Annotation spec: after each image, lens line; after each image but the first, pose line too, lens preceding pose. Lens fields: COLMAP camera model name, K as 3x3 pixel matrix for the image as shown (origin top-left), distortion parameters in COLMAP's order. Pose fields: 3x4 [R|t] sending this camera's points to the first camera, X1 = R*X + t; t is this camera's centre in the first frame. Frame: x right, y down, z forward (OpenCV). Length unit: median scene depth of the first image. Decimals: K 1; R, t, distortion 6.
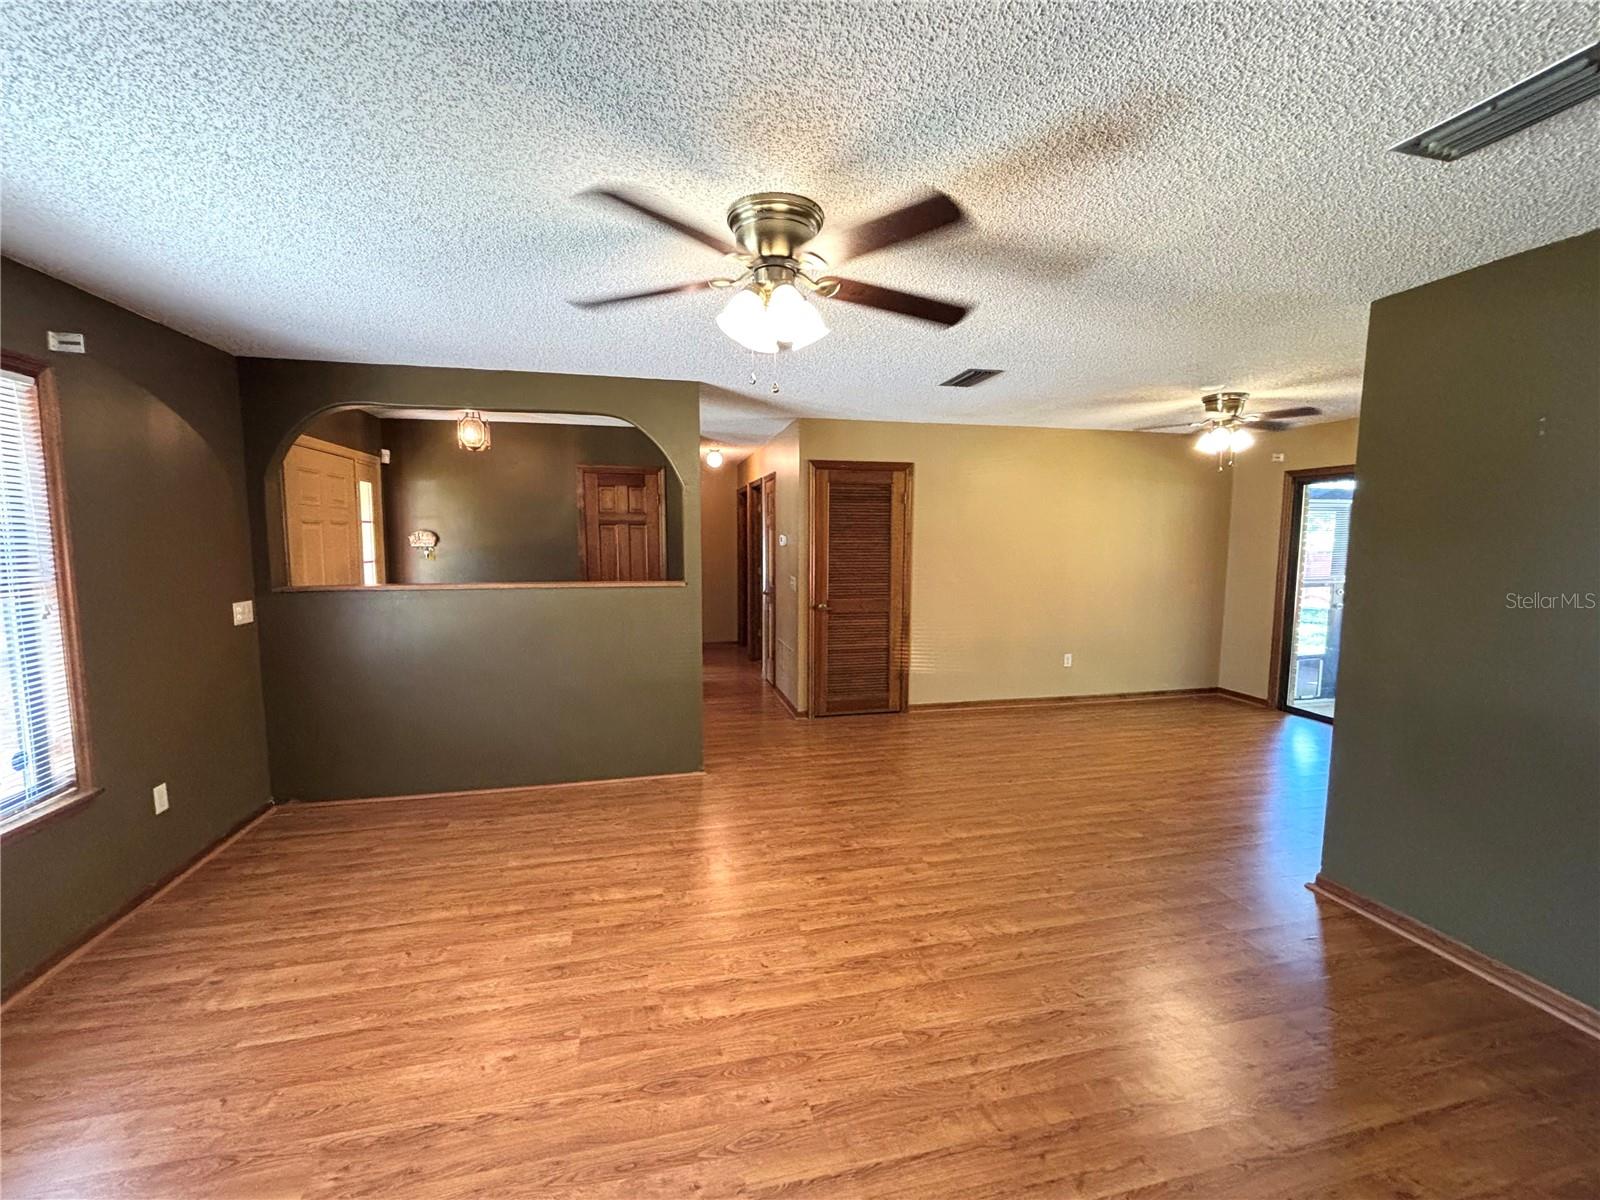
lens RADIAL K [[646.5, 0, 800.0], [0, 646.5, 600.0], [0, 0, 1]] dist [0.000891, 0.000293]
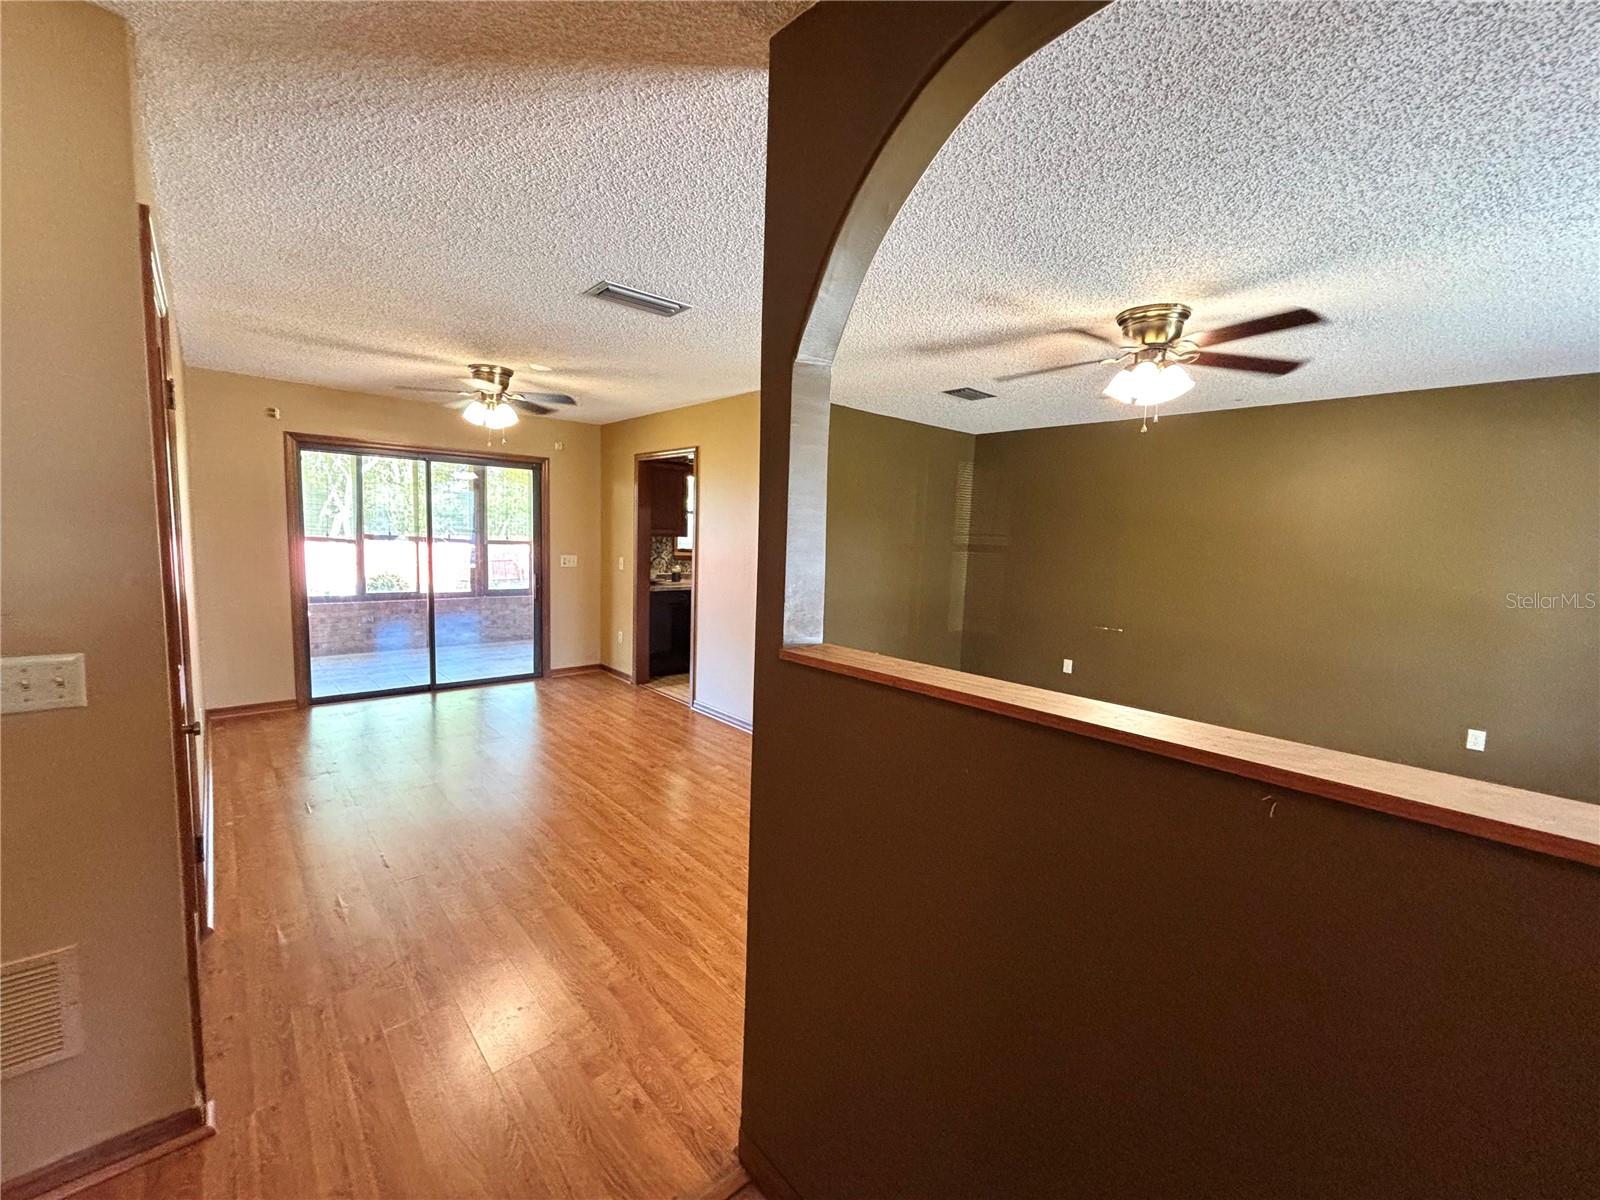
lens RADIAL K [[655.8, 0, 792.5], [0, 655.8, 599.6], [0, 0, 1]] dist [0.001665, -0.000026]
pose [[-0.475339, -0.110317, 0.872859, -0.640789], [0.055163, 0.986419, 0.154710, -0.142275], [-0.878072, 0.121689, -0.462798, 1.563973]]
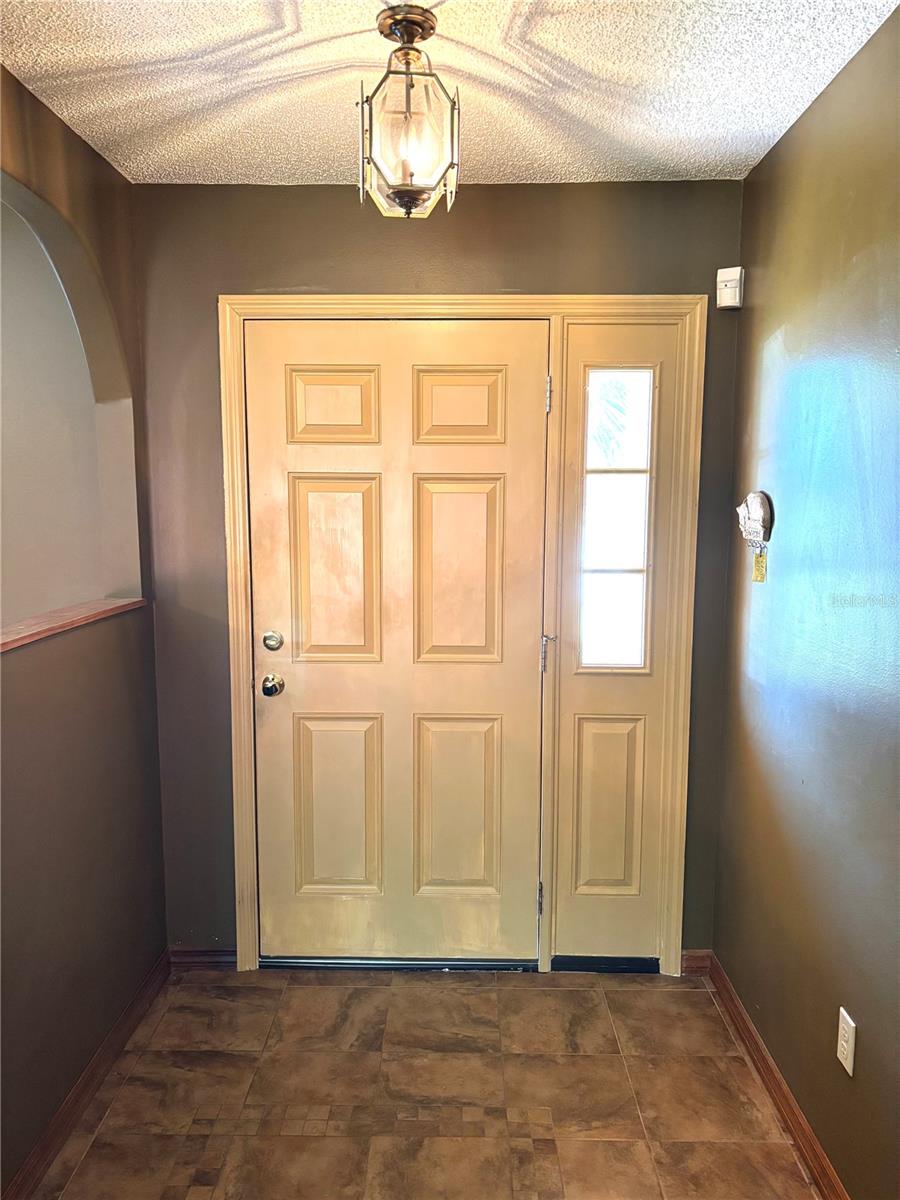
lens RADIAL K [[909.0, 0, 450.0], [0, 909.0, 600.0], [0, 0, 1]] dist [0.091576, -0.116553]
pose [[-0.252606, 0.107120, -0.961621, -0.157656], [-0.102877, 0.985245, 0.136776, -0.181772], [0.962084, 0.133479, -0.237859, 1.725429]]
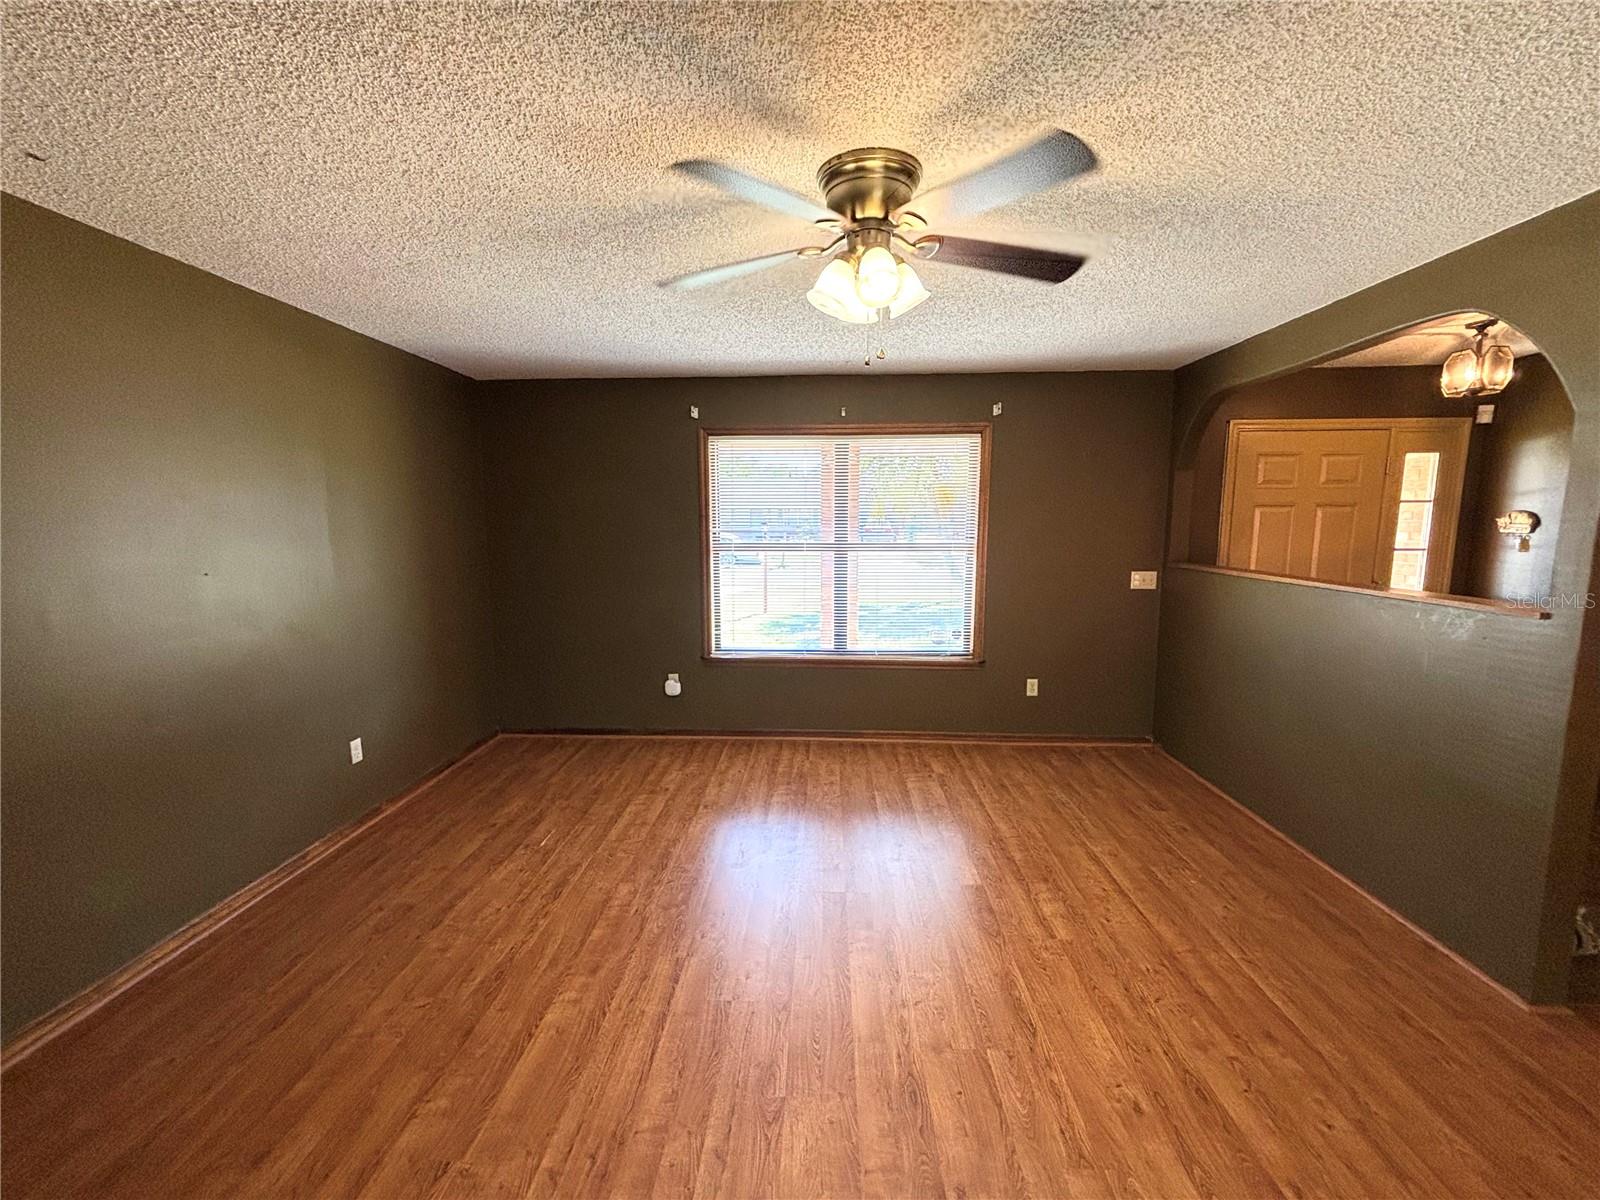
lens RADIAL K [[655.8, 0, 792.5], [0, 655.8, 599.6], [0, 0, 1]] dist [0.001665, -0.000026]
pose [[-0.278436, 0.117157, -0.953282, 0.614347], [-0.094034, 0.984439, 0.148452, -0.077246], [0.955840, 0.130975, -0.263087, 0.778328]]
